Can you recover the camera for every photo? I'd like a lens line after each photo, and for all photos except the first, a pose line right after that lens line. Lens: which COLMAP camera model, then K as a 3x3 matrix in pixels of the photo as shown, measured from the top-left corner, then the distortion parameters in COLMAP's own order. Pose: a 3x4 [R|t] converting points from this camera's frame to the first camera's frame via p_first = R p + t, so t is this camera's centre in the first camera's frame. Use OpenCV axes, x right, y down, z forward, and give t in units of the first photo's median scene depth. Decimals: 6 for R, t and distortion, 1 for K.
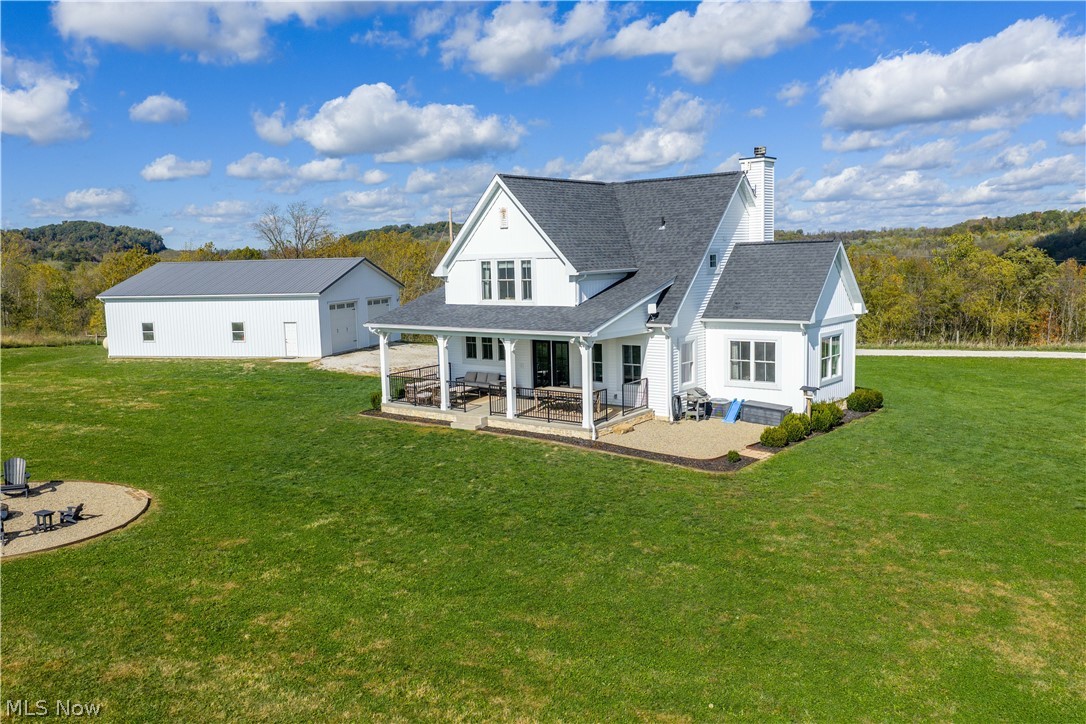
lens RADIAL K [[891.3, 0, 543.8], [0, 891.3, 364.9], [0, 0, 1]] dist [-0.009793, -0.000442]
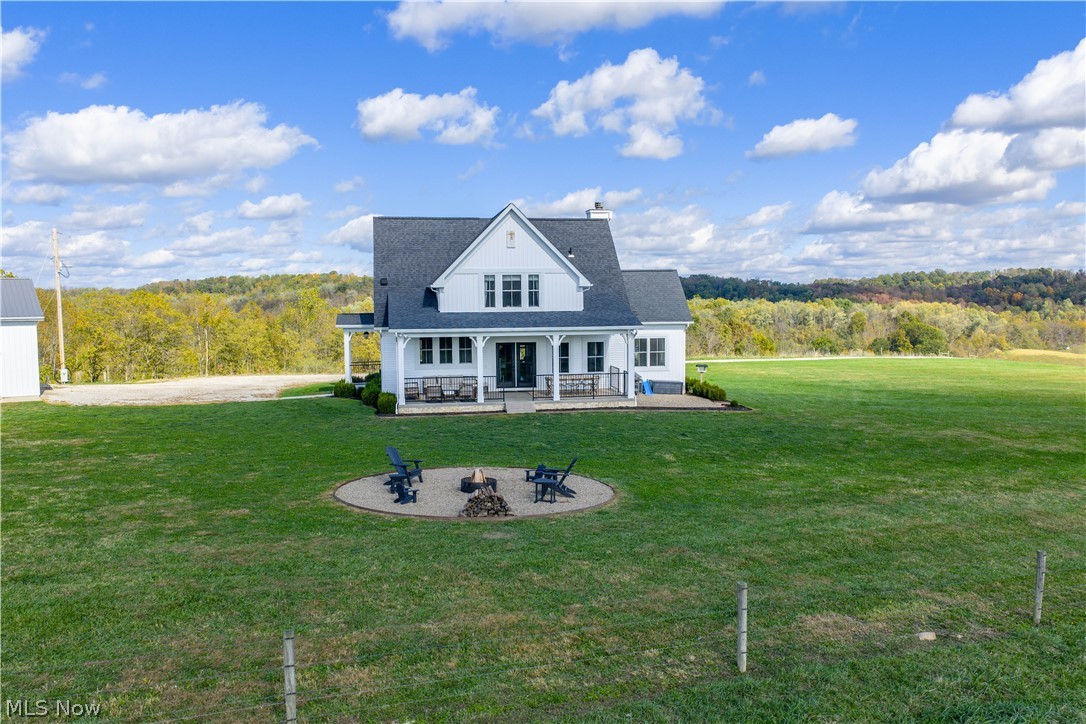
lens RADIAL K [[891.3, 0, 545.7], [0, 891.3, 362.7], [0, 0, 1]] dist [-0.009793, -0.000442]
pose [[0.686700, -0.031428, 0.726261, -0.890173], [0.080440, 0.996215, -0.032948, 0.044918], [-0.722477, 0.081046, 0.686628, 0.150950]]
